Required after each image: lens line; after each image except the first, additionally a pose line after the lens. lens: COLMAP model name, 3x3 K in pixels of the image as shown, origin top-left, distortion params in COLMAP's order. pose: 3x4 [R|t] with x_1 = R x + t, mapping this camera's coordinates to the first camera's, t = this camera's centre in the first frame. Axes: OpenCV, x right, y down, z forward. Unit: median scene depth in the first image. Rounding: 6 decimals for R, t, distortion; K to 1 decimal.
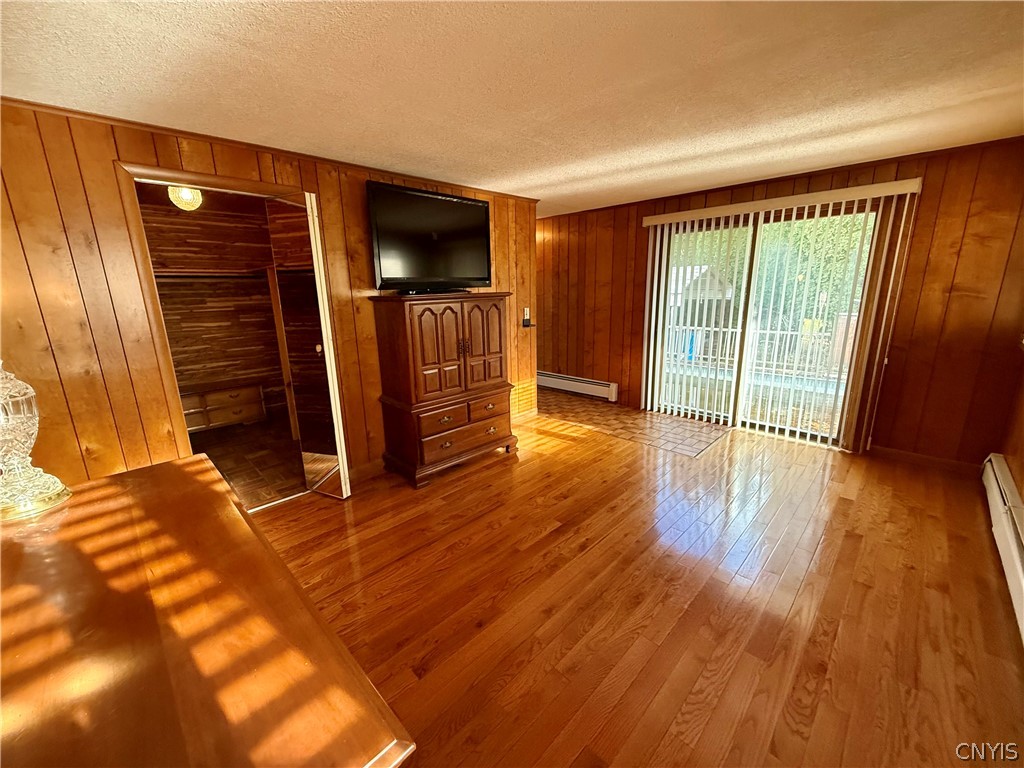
lens RADIAL K [[407.6, 0, 509.3], [0, 407.6, 383.0], [0, 0, 1]] dist [-0.000445, 0.000033]
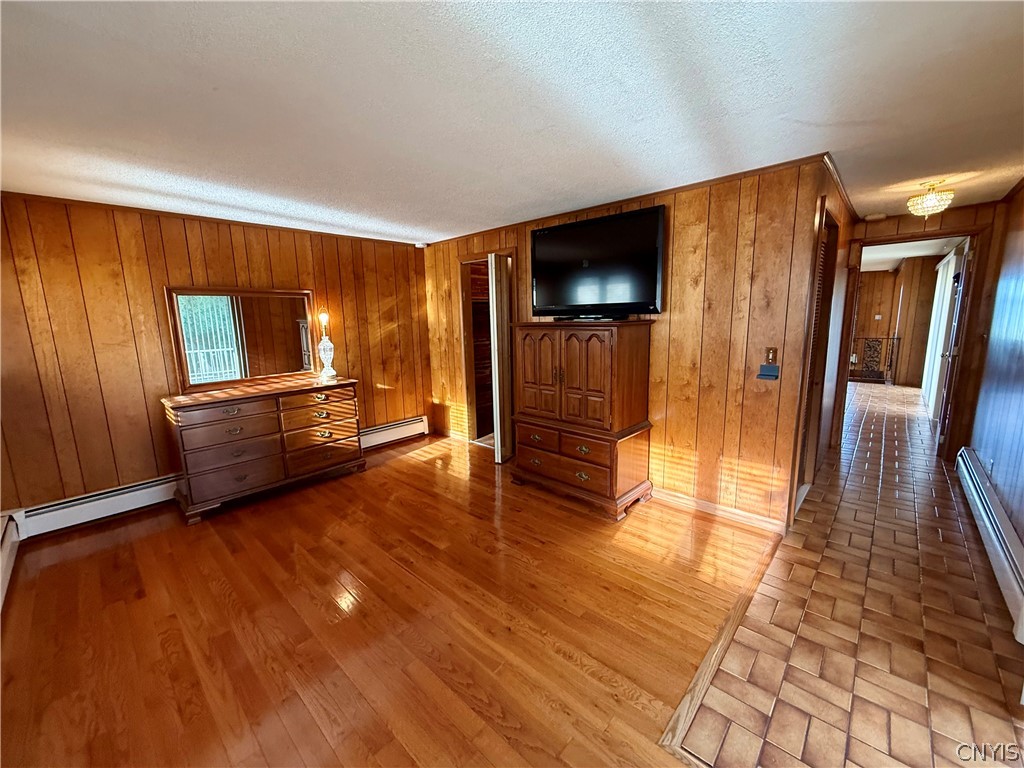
lens RADIAL K [[407.6, 0, 509.3], [0, 407.6, 383.0], [0, 0, 1]] dist [-0.000445, 0.000033]
pose [[0.035906, 0.184441, -0.982187, 0.773114], [-0.210818, 0.962102, 0.172962, -0.193782], [0.976866, 0.200852, 0.073429, 0.733950]]
